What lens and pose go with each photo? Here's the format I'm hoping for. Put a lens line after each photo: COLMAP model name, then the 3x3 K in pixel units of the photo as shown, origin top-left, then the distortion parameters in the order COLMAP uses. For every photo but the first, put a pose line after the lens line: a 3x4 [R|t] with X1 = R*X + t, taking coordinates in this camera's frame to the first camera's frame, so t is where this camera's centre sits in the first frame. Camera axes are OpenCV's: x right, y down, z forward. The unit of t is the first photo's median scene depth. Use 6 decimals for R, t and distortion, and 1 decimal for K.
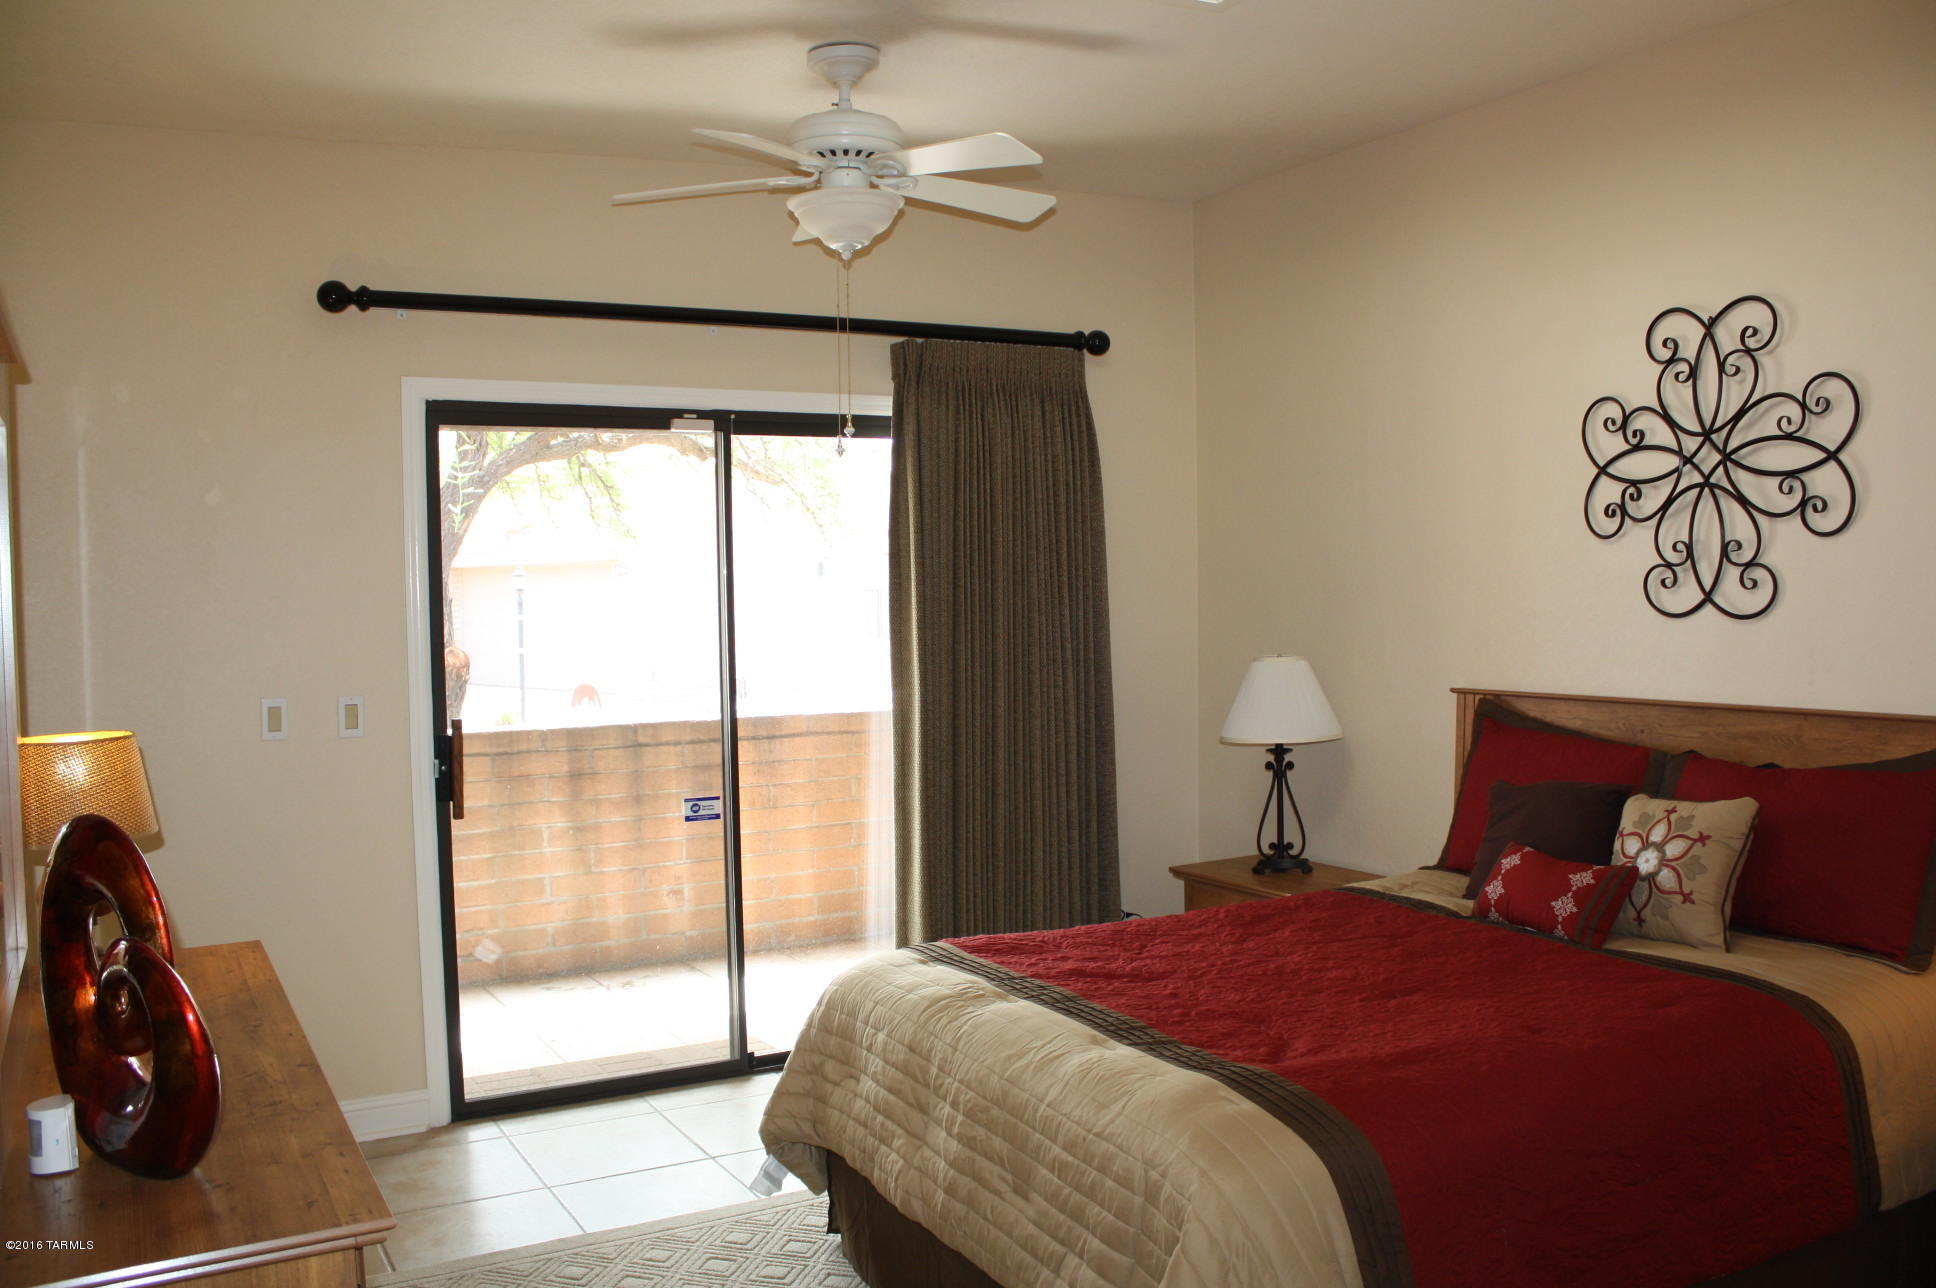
lens RADIAL K [[1623.7, 0, 975.5], [0, 1623.7, 650.0], [0, 0, 1]] dist [-0.172028, 0.153037]
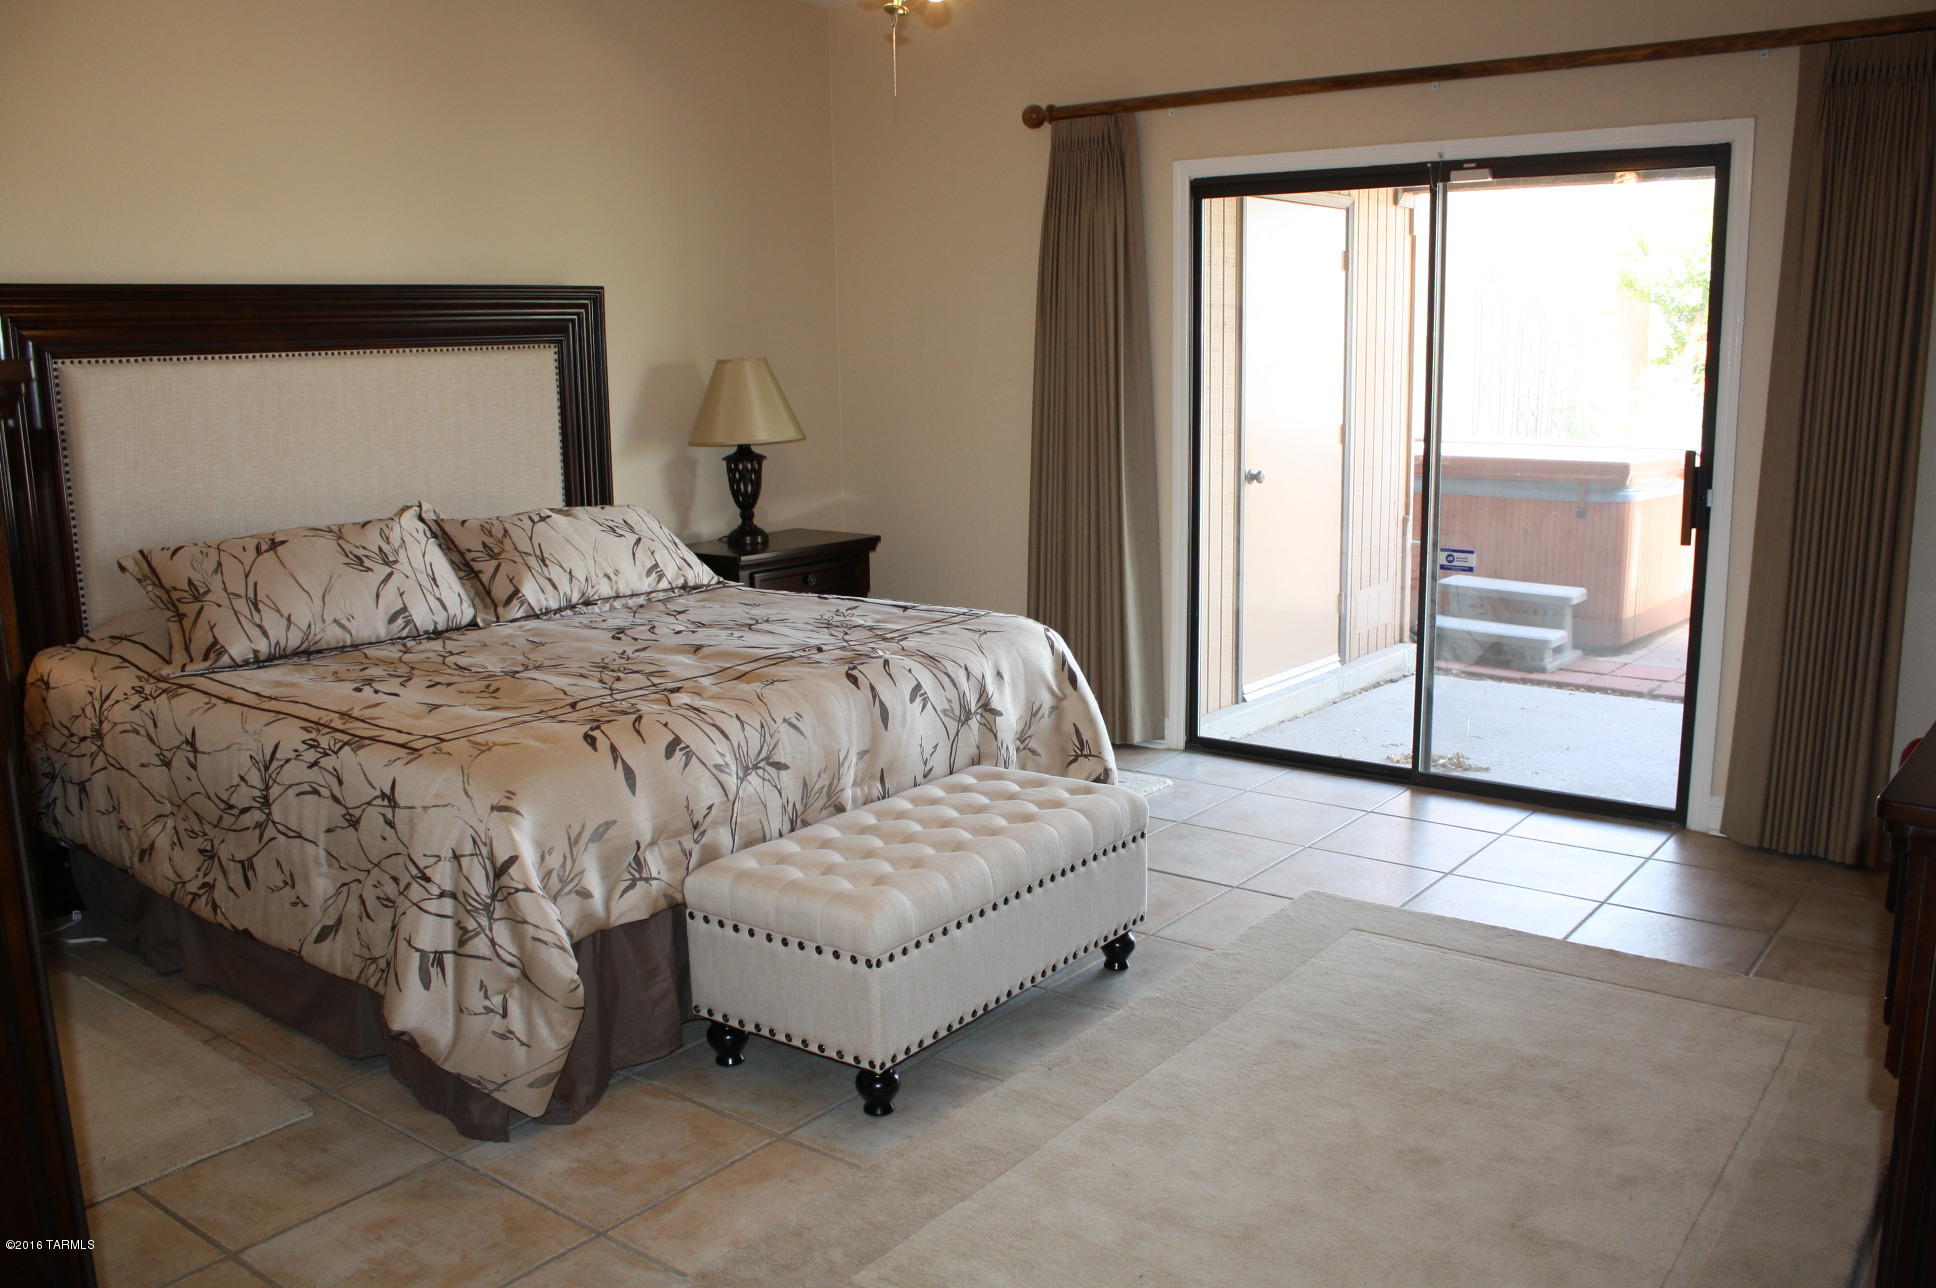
lens RADIAL K [[1623.7, 0, 975.5], [0, 1623.7, 650.0], [0, 0, 1]] dist [-0.172028, 0.153037]
pose [[0.398202, 0.175298, -0.900392, 0.766337], [-0.033465, 0.983693, 0.176716, -0.007636], [0.916687, -0.040237, 0.397575, 0.317060]]
